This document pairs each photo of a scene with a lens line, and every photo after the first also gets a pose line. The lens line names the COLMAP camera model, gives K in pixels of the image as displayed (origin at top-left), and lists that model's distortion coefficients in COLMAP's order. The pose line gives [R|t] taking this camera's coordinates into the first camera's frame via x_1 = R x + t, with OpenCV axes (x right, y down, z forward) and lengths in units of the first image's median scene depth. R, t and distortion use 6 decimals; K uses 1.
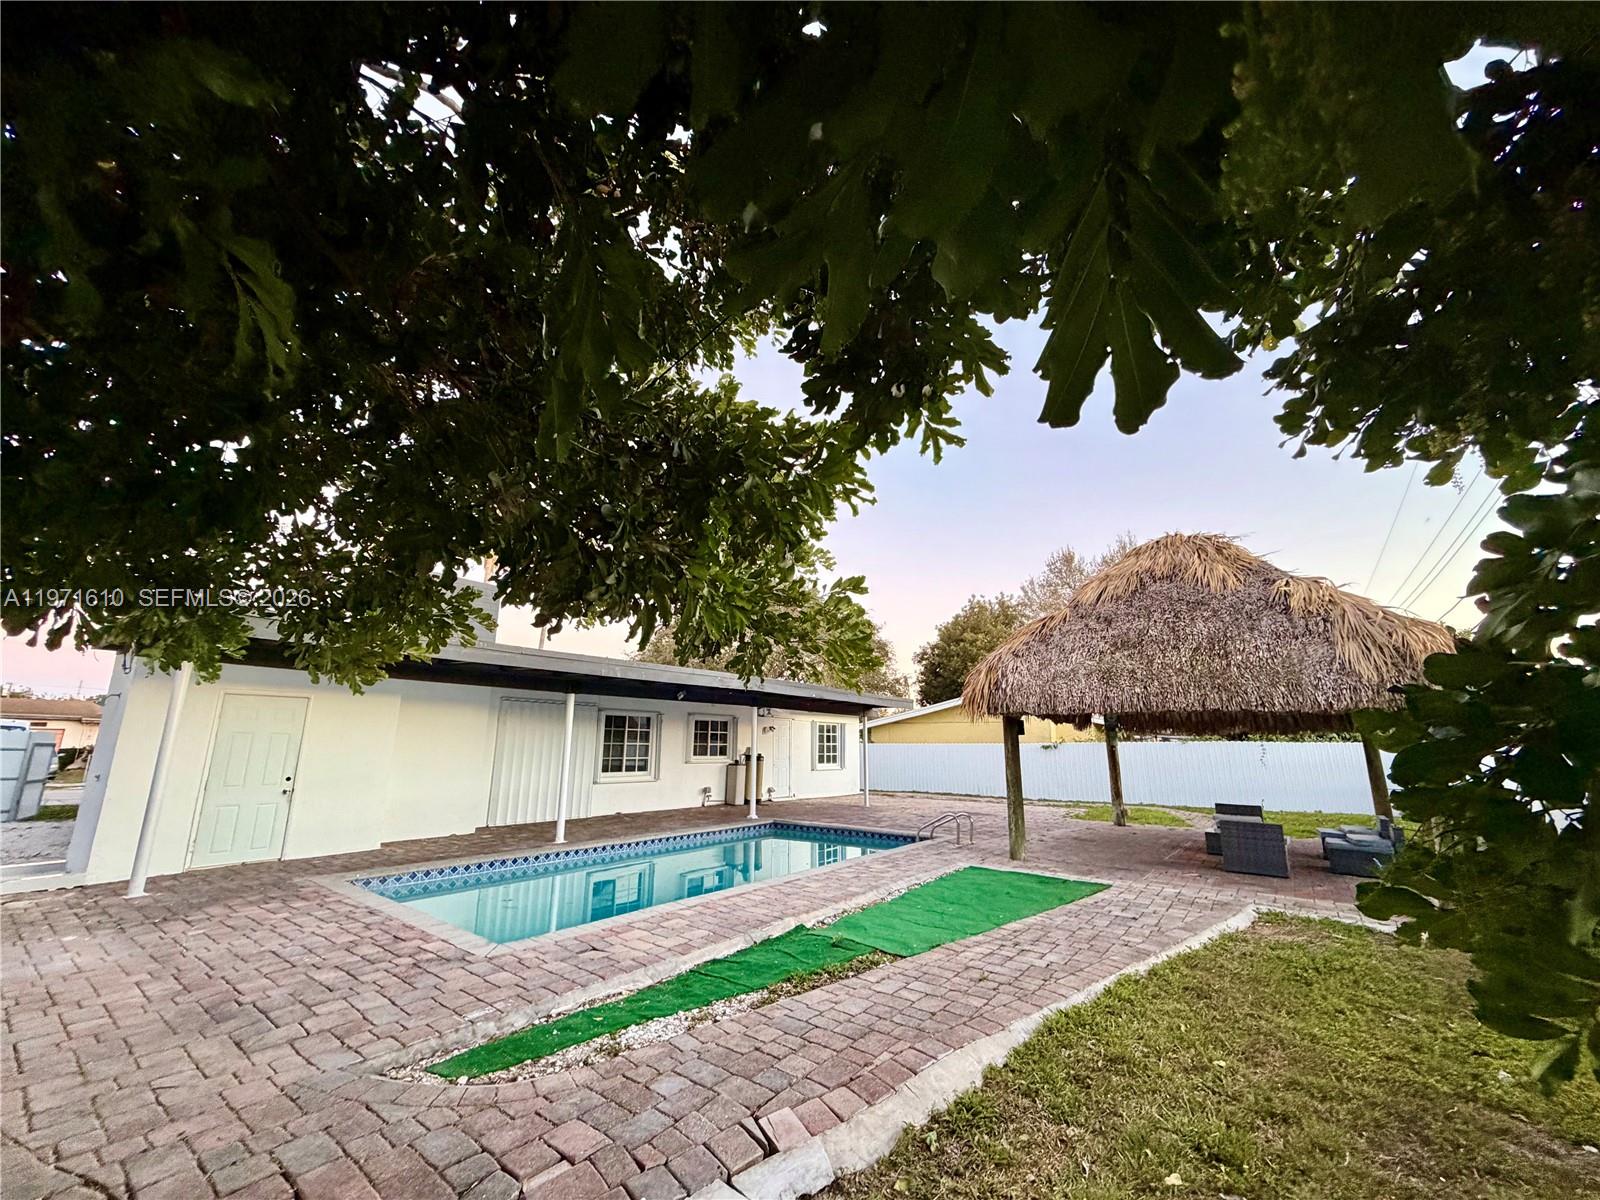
lens RADIAL K [[636.4, 0, 800.0], [0, 636.4, 600.0], [0, 0, 1]] dist [-0.000554, 0.000115]
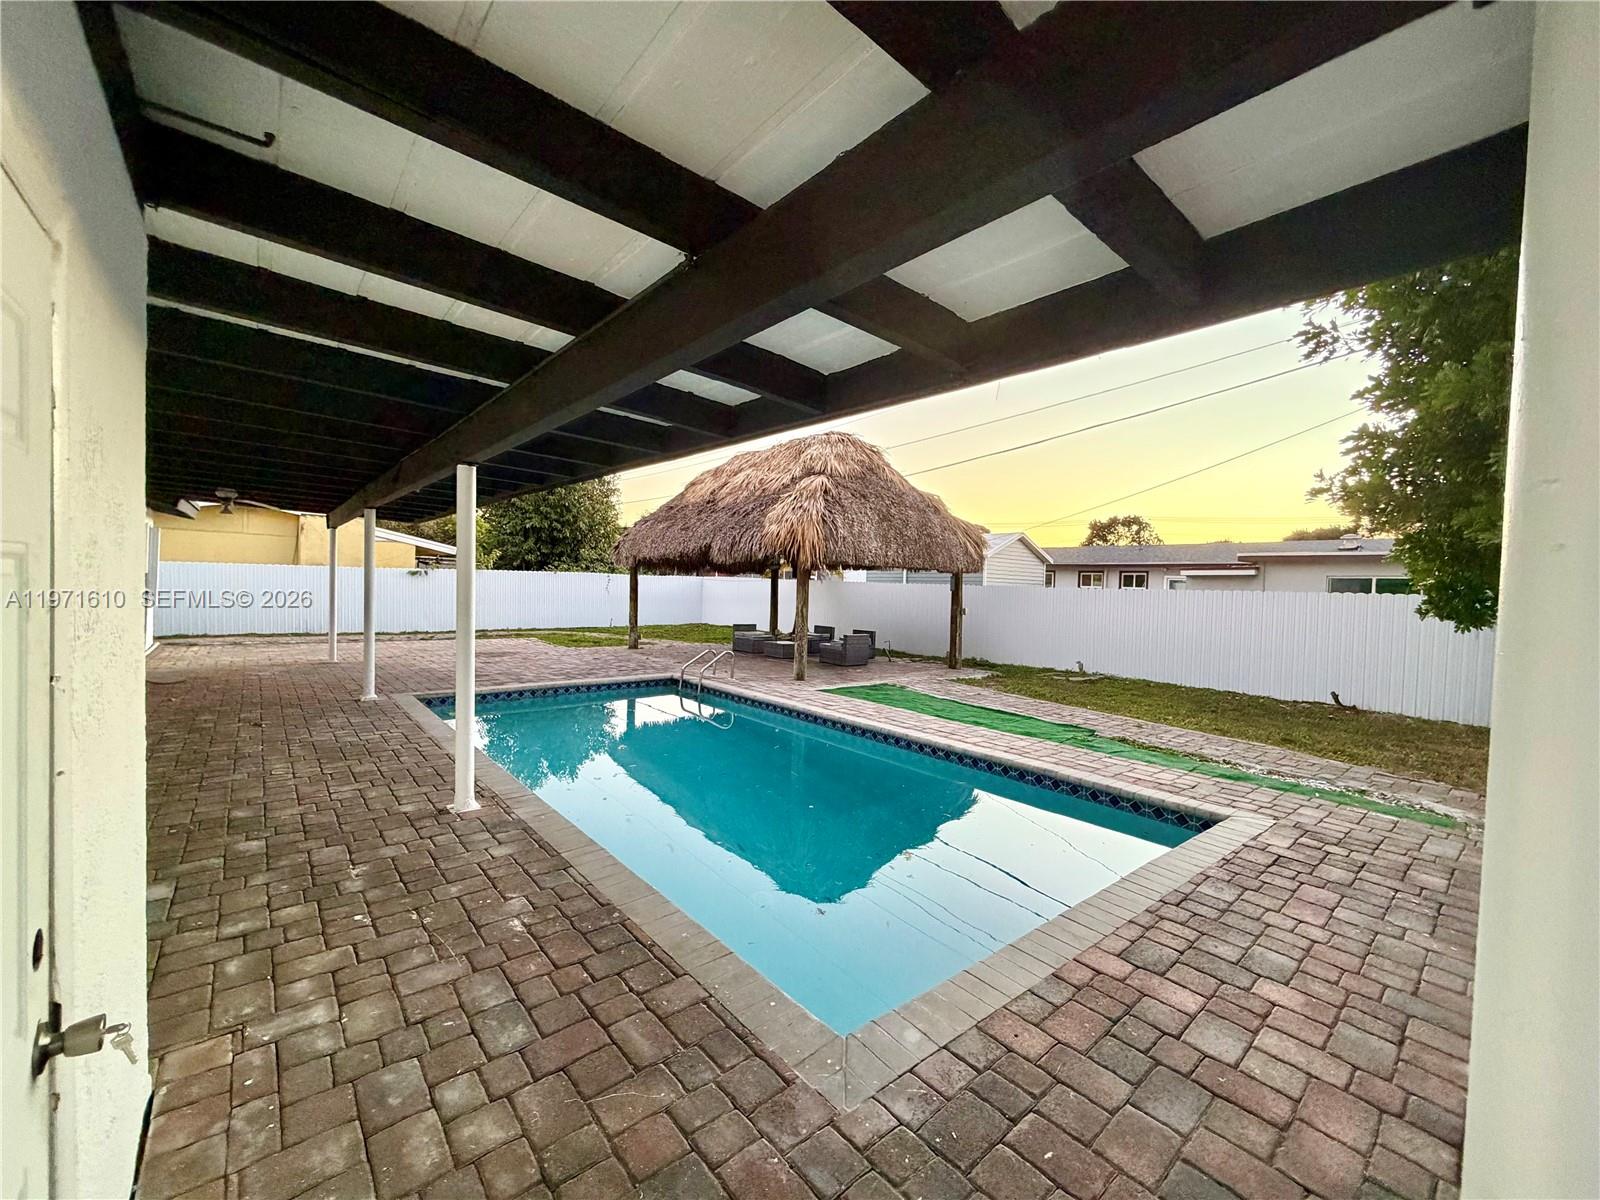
lens RADIAL K [[636.4, 0, 800.0], [0, 636.4, 600.0], [0, 0, 1]] dist [-0.000554, 0.000115]
pose [[0.212956, -0.029477, 0.976617, -1.279668], [-0.251438, 0.964228, 0.083930, 0.260372], [-0.944155, -0.263432, 0.197927, 1.259235]]
